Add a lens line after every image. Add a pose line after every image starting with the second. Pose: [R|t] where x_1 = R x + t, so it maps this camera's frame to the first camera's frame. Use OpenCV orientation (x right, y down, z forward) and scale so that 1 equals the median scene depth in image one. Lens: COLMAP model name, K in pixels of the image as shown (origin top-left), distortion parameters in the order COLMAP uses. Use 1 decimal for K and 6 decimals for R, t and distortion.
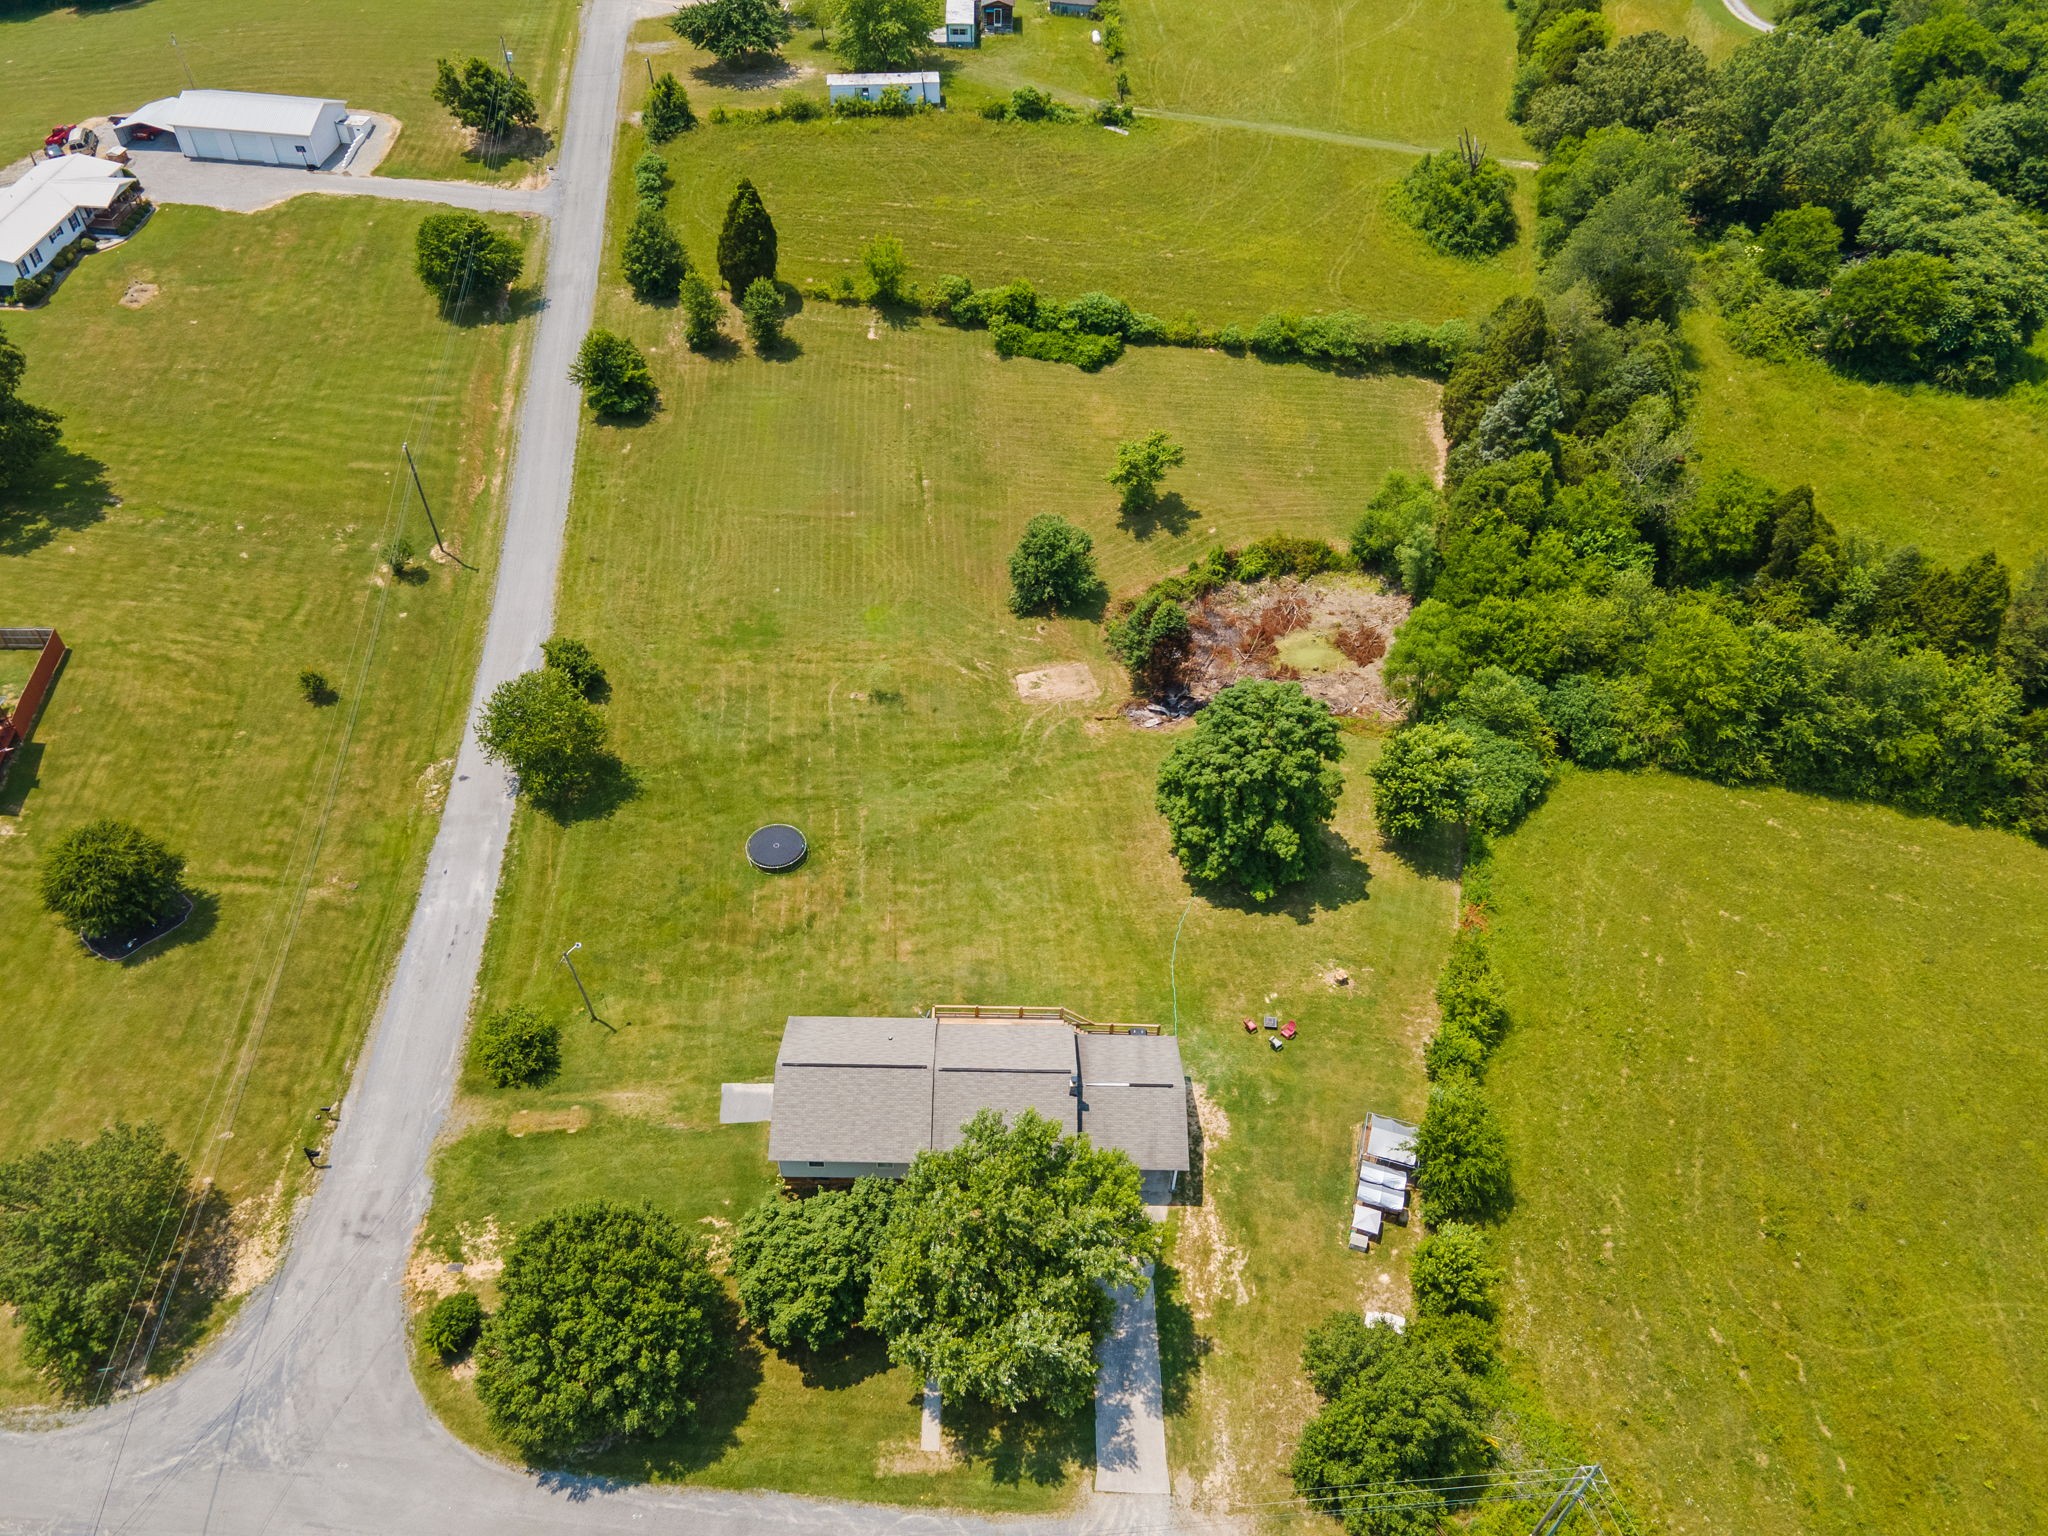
lens RADIAL K [[1526.0, 0, 1017.0], [0, 1526.0, 766.9], [0, 0, 1]] dist [0.034152, 0.029687]
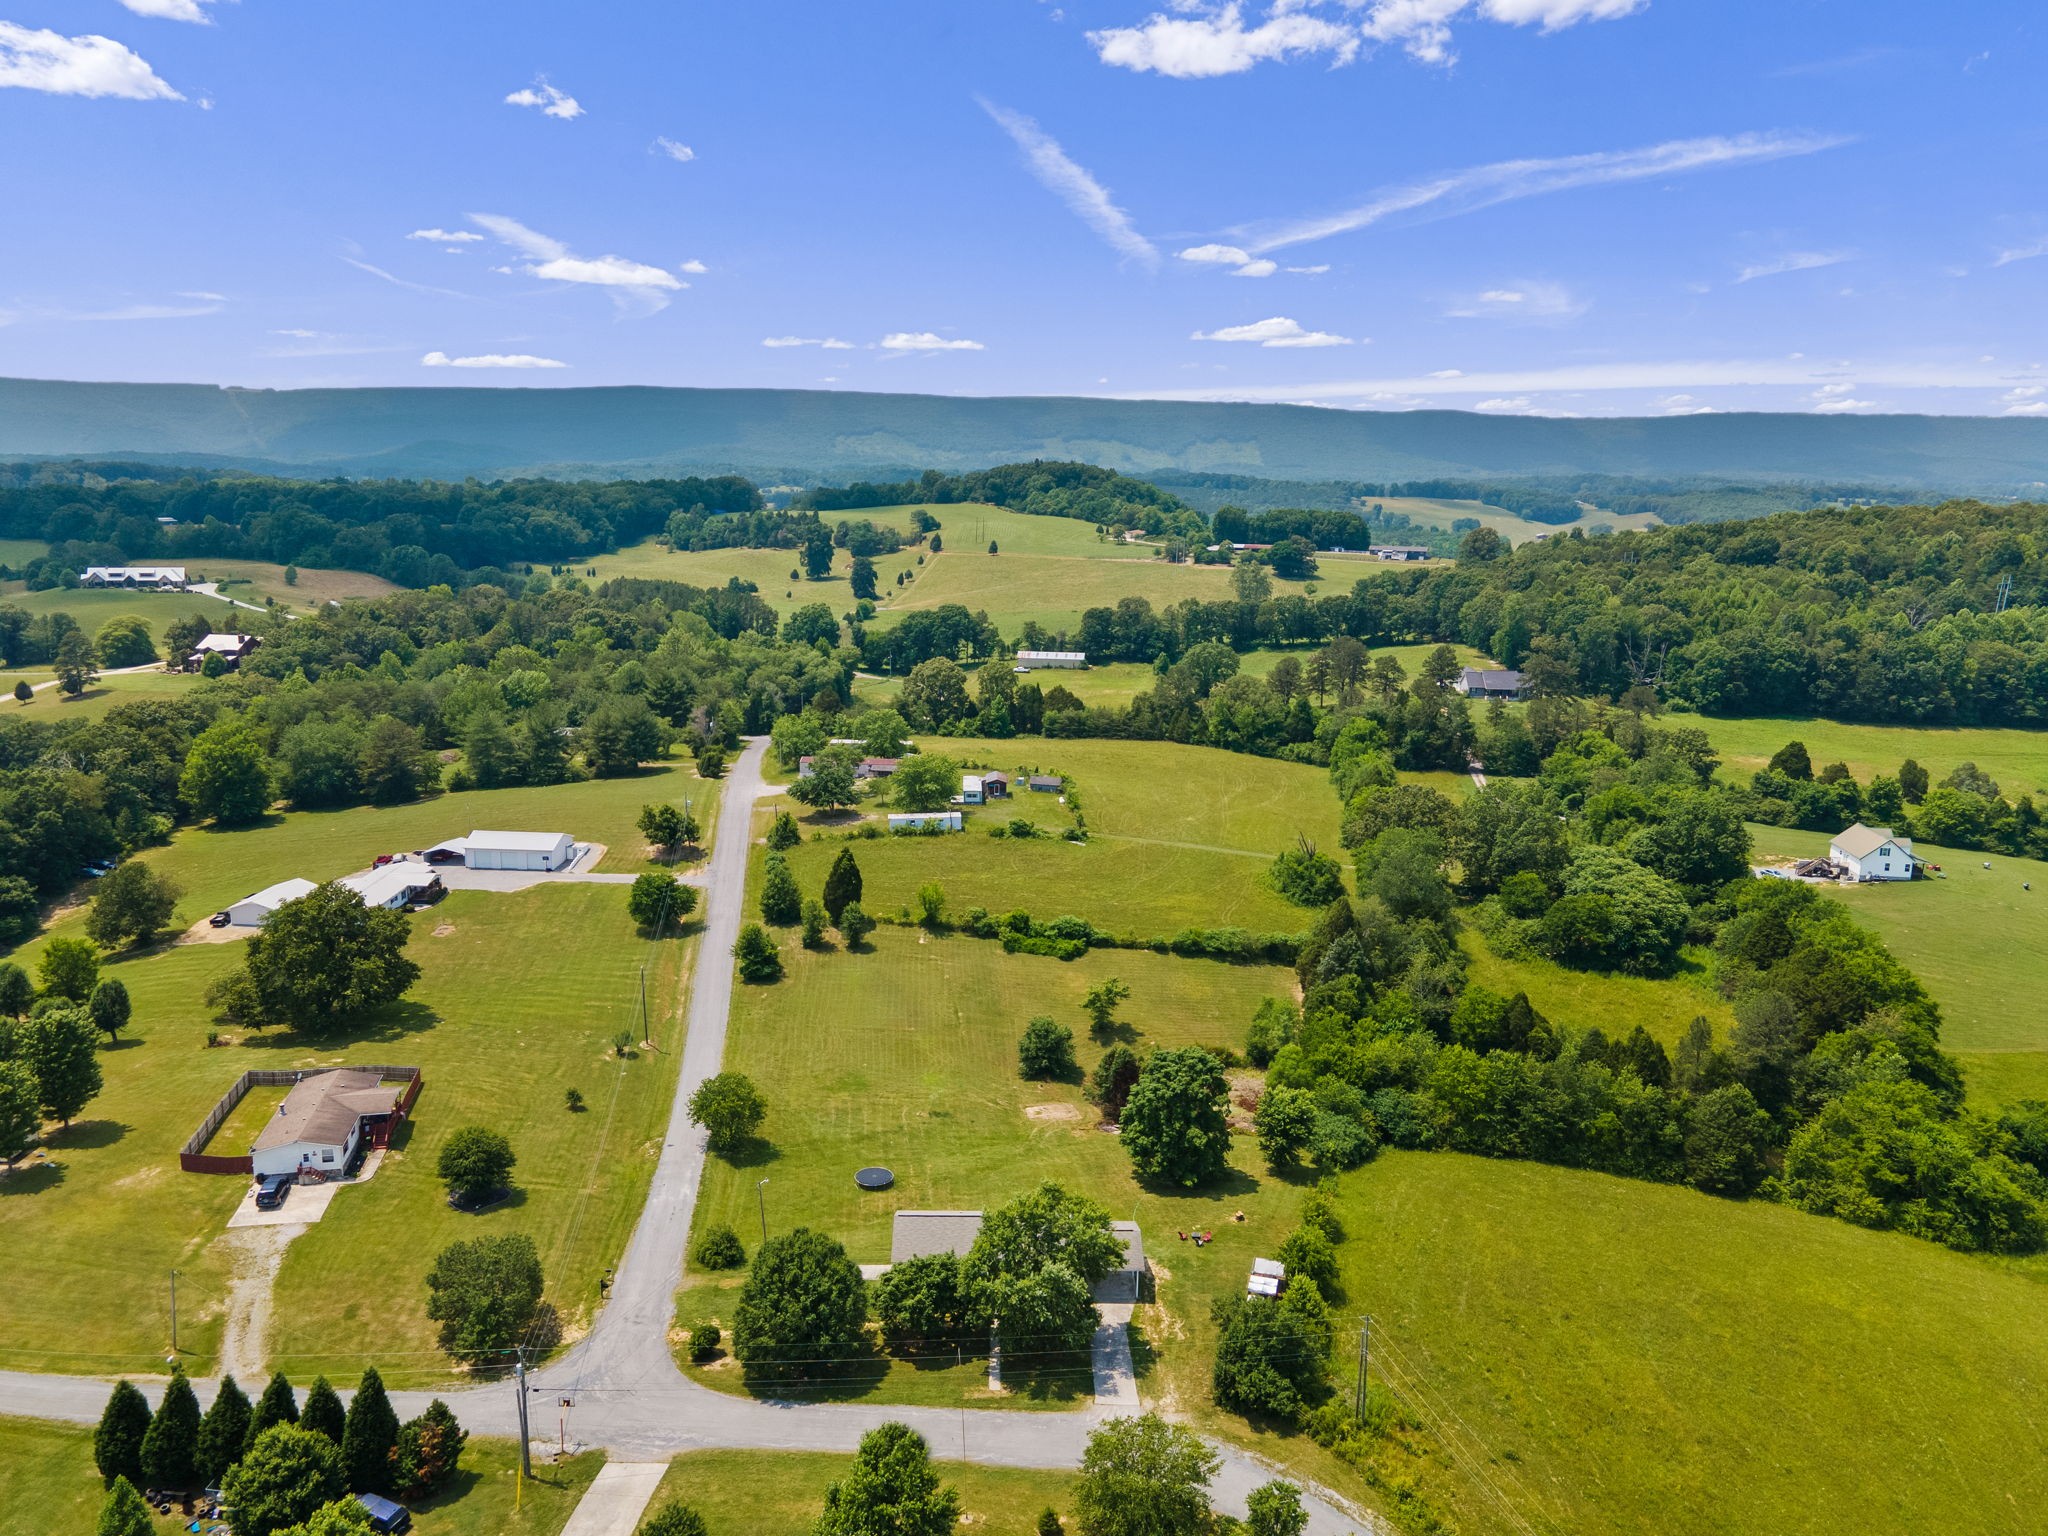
lens RADIAL K [[1526.0, 0, 1017.0], [0, 1526.0, 766.9], [0, 0, 1]] dist [0.034152, 0.029687]
pose [[0.999742, -0.010445, 0.020177, -0.031588], [0.019490, 0.850636, -0.525393, 0.399836], [-0.011676, 0.525651, 0.850620, -0.412053]]
